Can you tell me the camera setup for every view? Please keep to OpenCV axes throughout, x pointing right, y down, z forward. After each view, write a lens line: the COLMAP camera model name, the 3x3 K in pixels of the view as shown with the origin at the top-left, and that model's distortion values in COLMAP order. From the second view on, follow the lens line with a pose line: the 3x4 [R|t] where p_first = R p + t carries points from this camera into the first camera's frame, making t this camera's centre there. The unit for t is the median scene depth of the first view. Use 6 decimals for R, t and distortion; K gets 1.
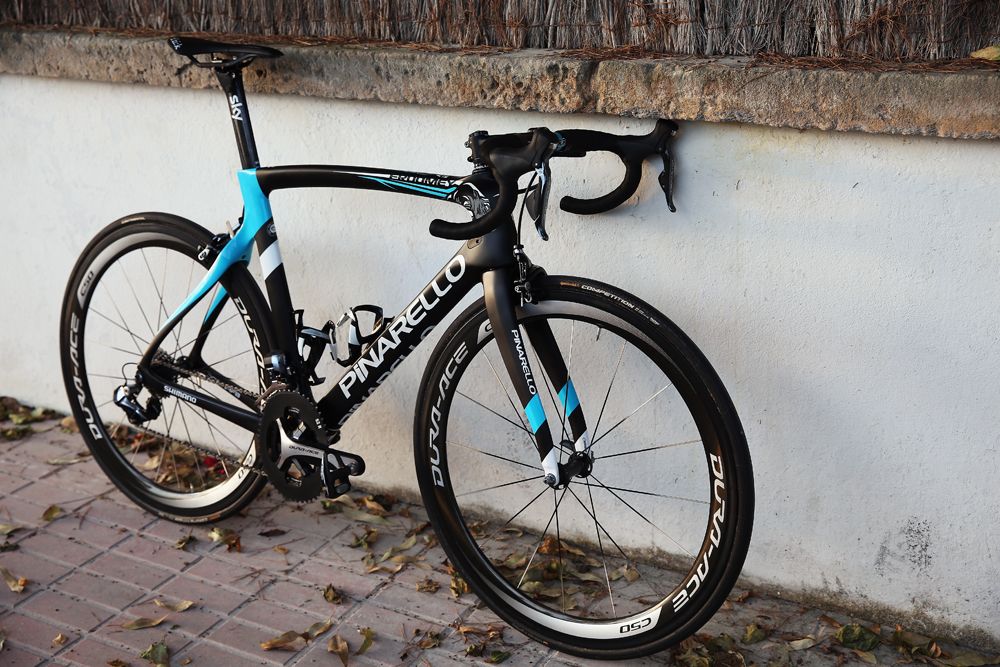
lens RADIAL K [[1226.6, 0, 500.0], [0, 1226.6, 333.5], [0, 0, 1]] dist [0.041352, 0.039321]
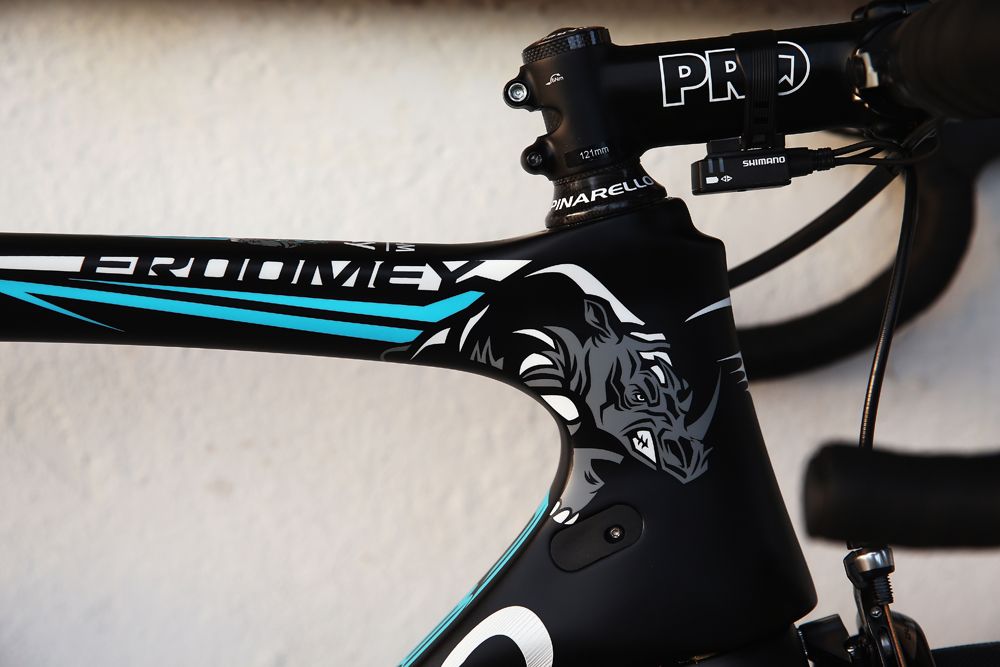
lens RADIAL K [[1804.0, 0, 500.0], [0, 1804.0, 333.5], [0, 0, 1]] dist [0.143798, 0.069579]
pose [[0.808580, -0.055322, 0.585780, -0.197519], [0.134819, 0.986503, -0.092929, -0.075133], [-0.572733, 0.154115, 0.805125, 0.680005]]
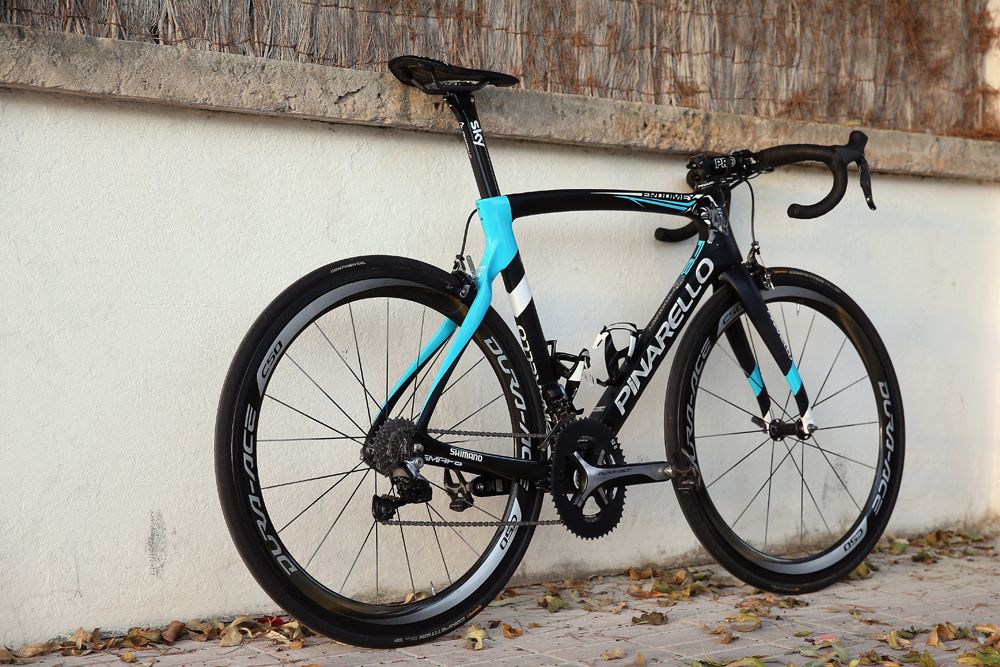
lens RADIAL K [[1800.1, 0, 544.7], [0, 1800.1, 337.1], [0, 0, 1]] dist [0.155552, 0.047724]
pose [[0.318398, 0.000631, 0.947957, -1.540958], [0.281458, 0.954842, -0.095172, 0.114114], [-0.905209, 0.297112, 0.303842, 0.592220]]
